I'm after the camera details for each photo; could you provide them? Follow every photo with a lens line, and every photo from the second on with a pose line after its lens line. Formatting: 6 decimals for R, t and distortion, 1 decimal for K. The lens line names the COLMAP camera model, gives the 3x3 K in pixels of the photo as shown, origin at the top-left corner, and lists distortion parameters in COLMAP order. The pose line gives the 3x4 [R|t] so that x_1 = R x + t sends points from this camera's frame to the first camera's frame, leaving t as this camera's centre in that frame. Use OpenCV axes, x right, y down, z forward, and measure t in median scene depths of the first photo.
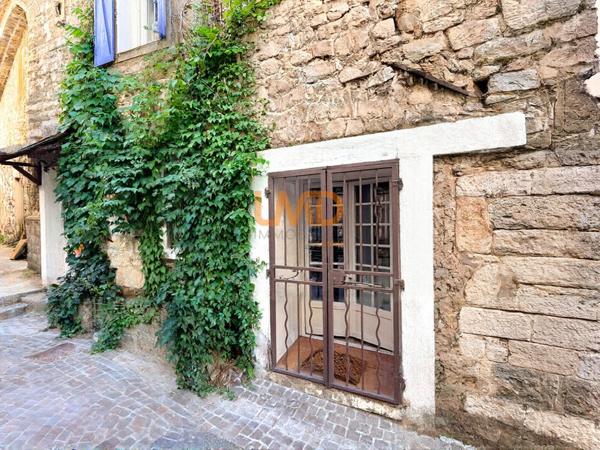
lens RADIAL K [[252.7, 0, 300.0], [0, 252.7, 225.0], [0, 0, 1]] dist [0.002711, -0.007705]
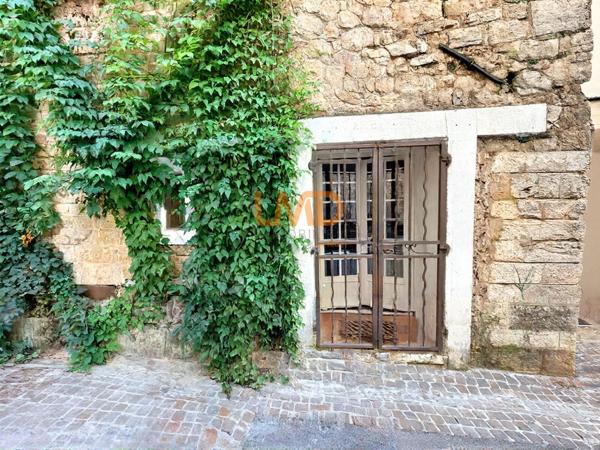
lens RADIAL K [[244.9, 0, 300.0], [0, 244.9, 225.0], [0, 0, 1]] dist [0.010178, -0.007436]
pose [[0.944619, -0.040811, 0.325622, -0.533312], [0.017617, 0.997113, 0.073865, 0.028354], [-0.327697, -0.064037, 0.942610, 0.159014]]
